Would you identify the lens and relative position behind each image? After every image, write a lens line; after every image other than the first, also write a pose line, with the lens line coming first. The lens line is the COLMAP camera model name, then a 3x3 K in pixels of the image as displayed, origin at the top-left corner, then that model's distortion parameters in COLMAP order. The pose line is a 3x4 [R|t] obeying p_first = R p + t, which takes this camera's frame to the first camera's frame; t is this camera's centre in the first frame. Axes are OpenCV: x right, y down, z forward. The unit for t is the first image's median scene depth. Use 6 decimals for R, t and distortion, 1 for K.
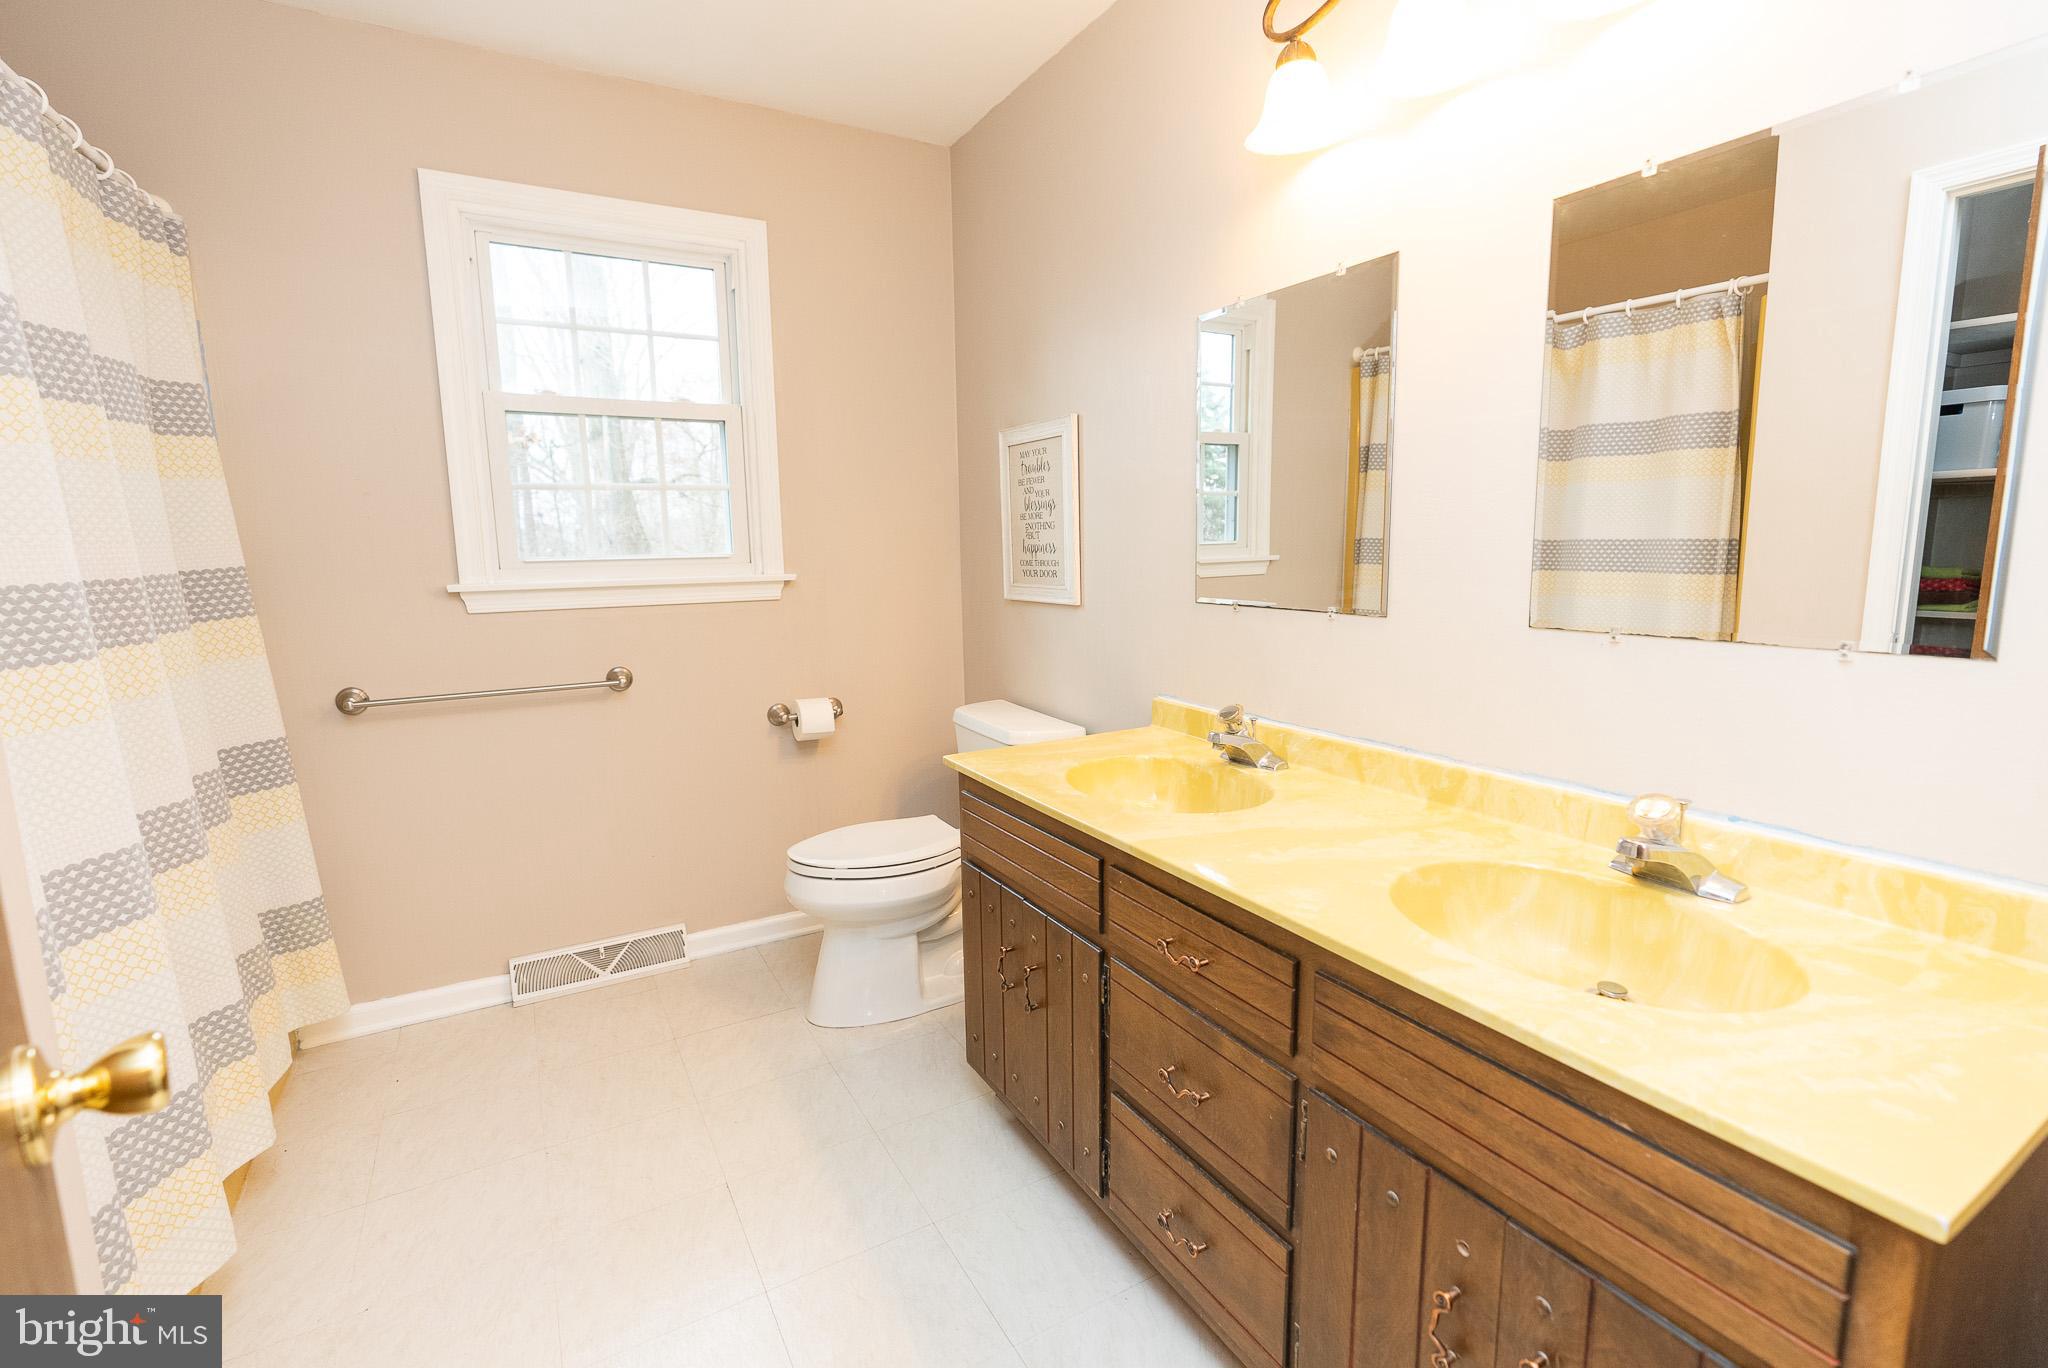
lens RADIAL K [[929.1, 0, 1033.1], [0, 929.1, 676.8], [0, 0, 1]] dist [-0.005365, 0.004088]
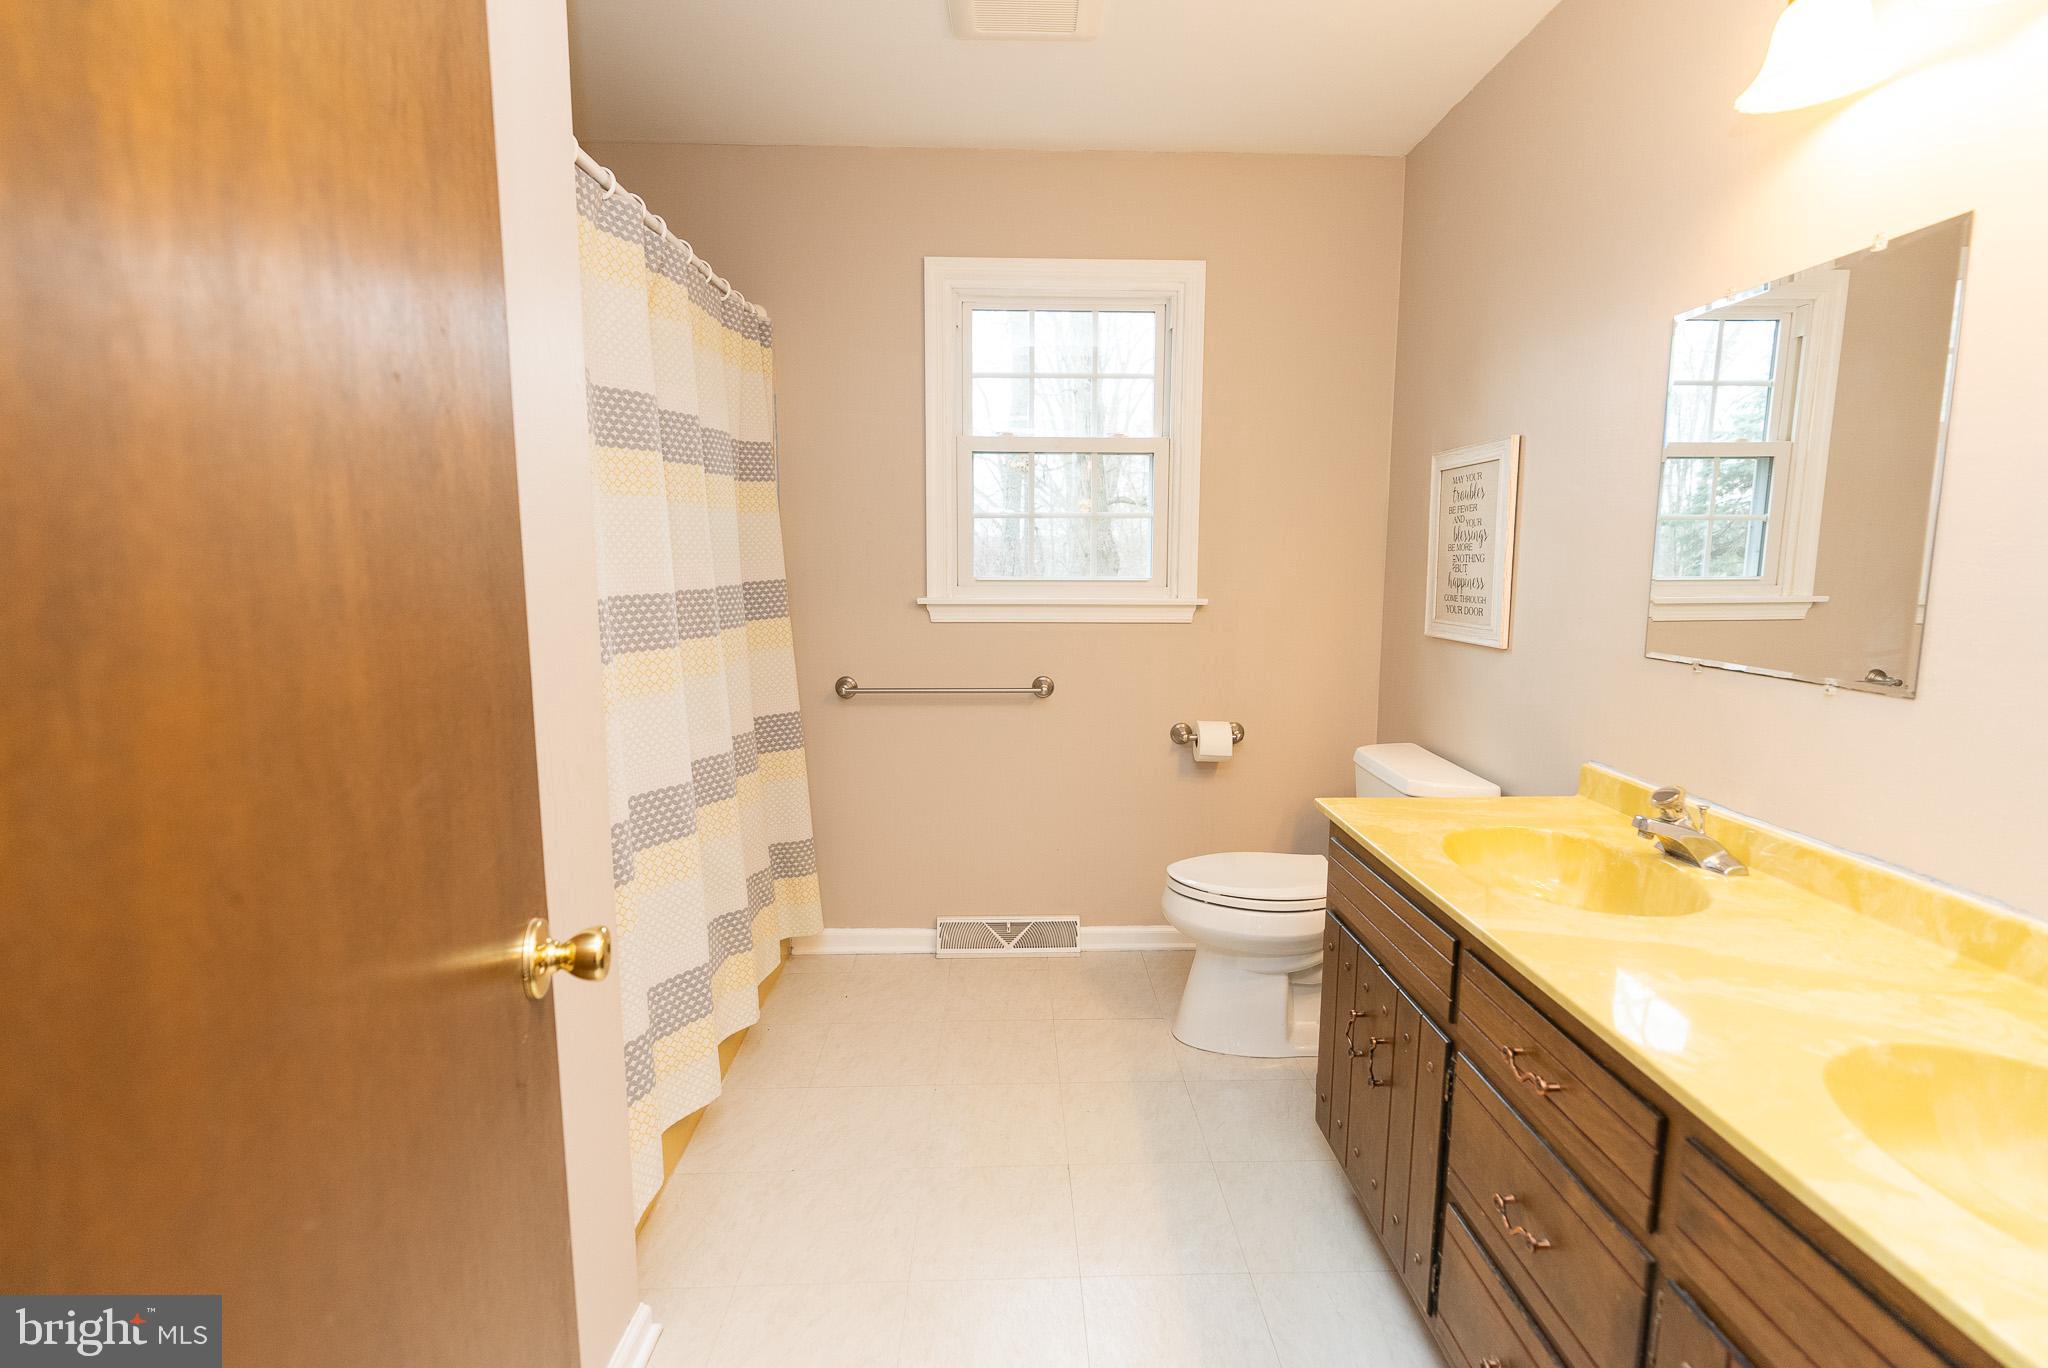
lens RADIAL K [[929.1, 0, 1033.1], [0, 929.1, 676.8], [0, 0, 1]] dist [-0.005365, 0.004088]
pose [[0.881348, 0.079864, -0.465669, 0.089669], [-0.086831, 0.996202, 0.006511, -0.022591], [0.464420, 0.034696, 0.884935, 0.006355]]
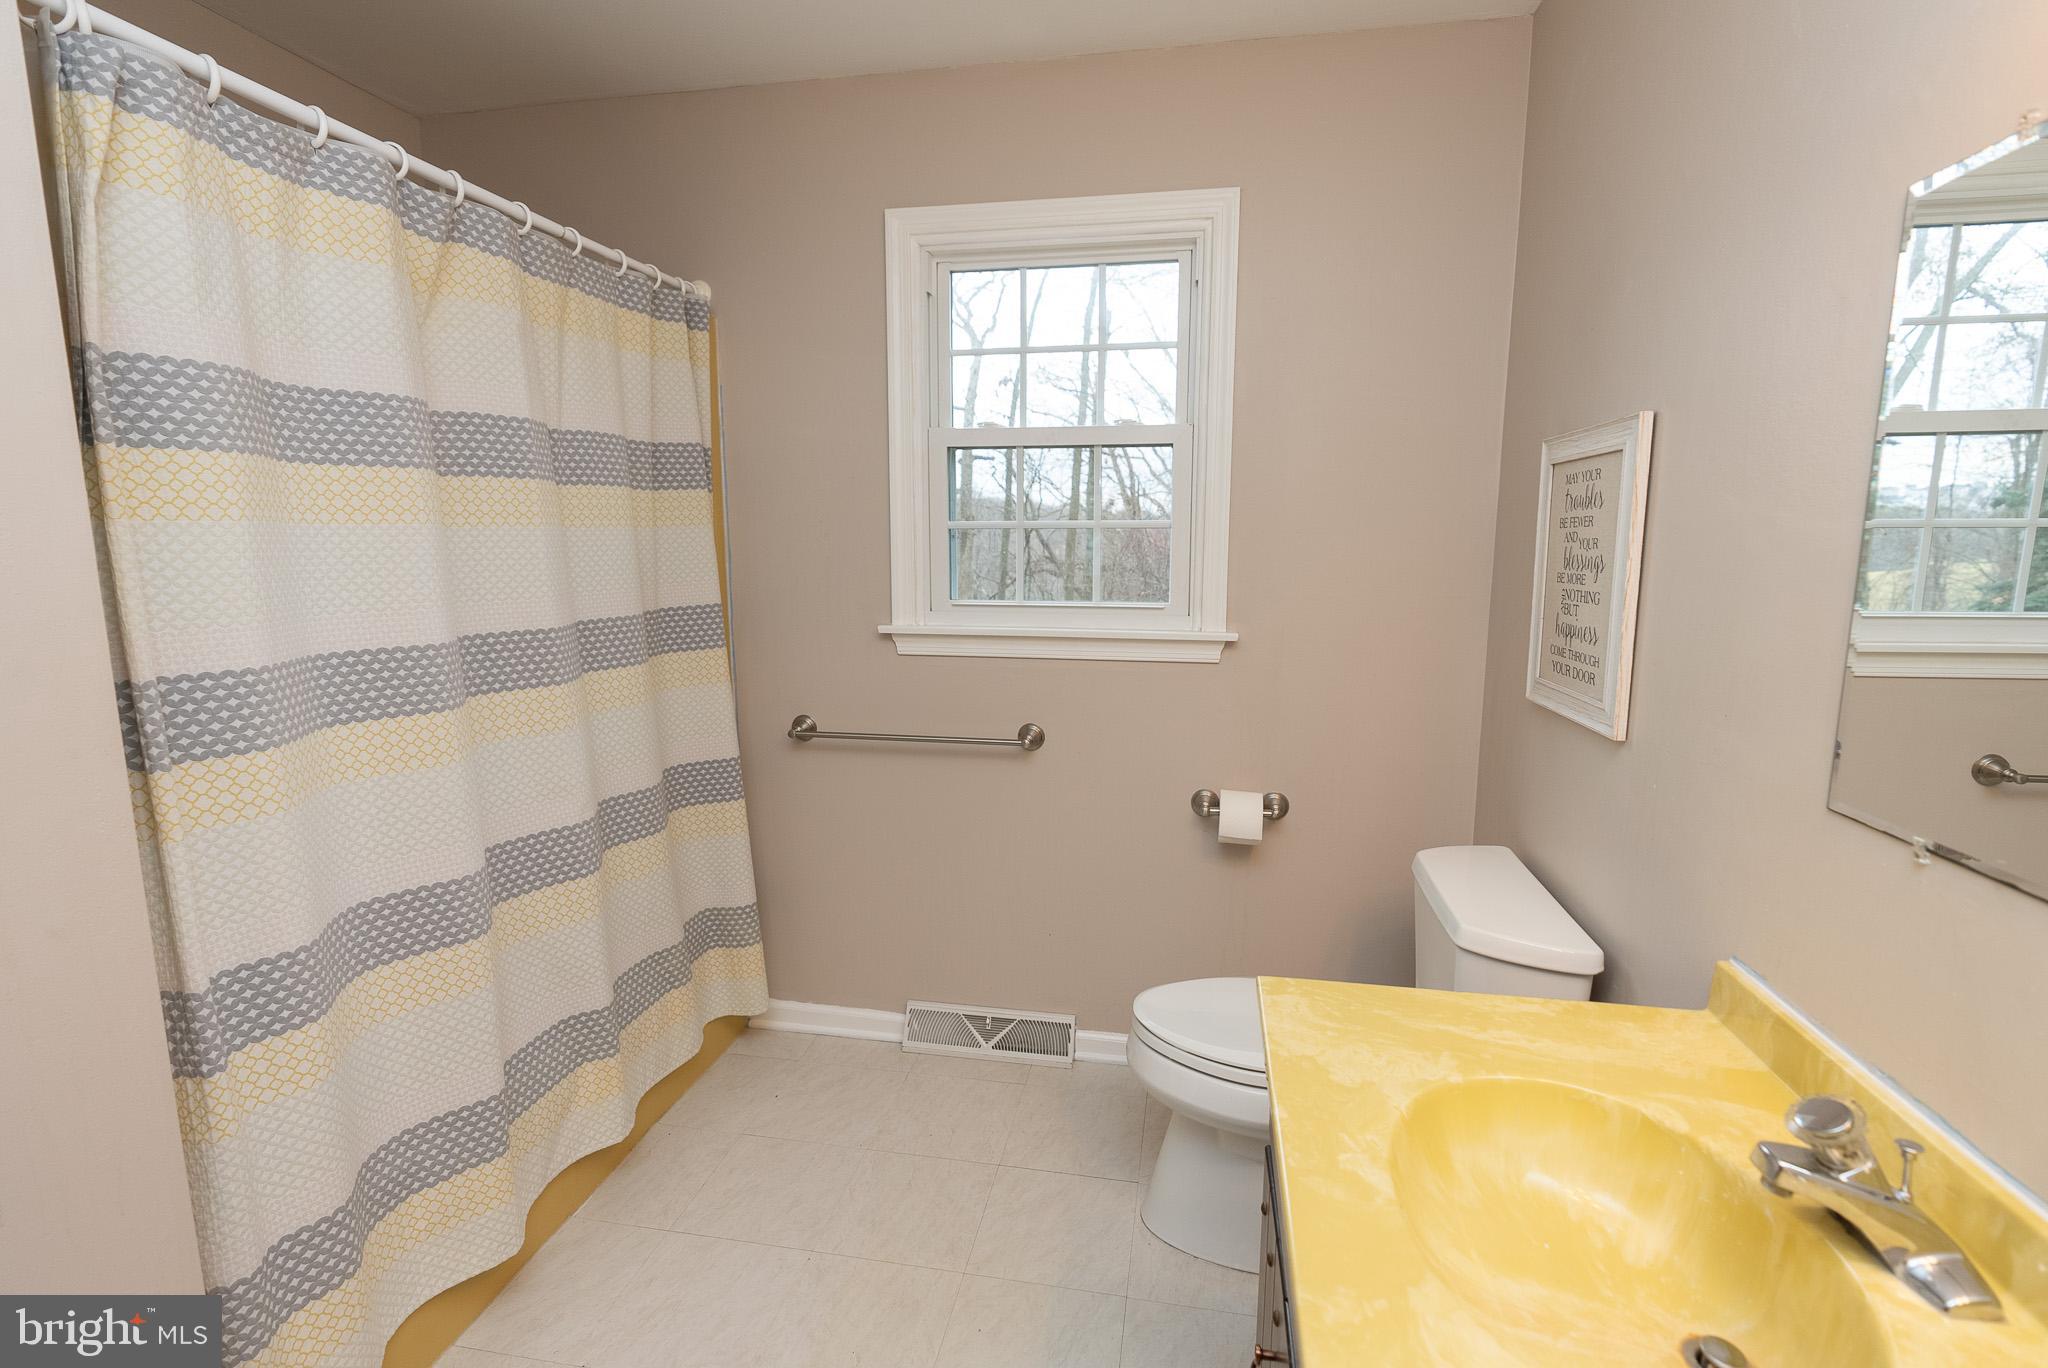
lens RADIAL K [[929.1, 0, 1033.1], [0, 929.1, 676.8], [0, 0, 1]] dist [-0.005365, 0.004088]
pose [[0.761378, 0.114956, -0.638035, 0.180108], [-0.109196, 0.992833, 0.048576, -0.140565], [0.639046, 0.032687, 0.768474, 0.425714]]
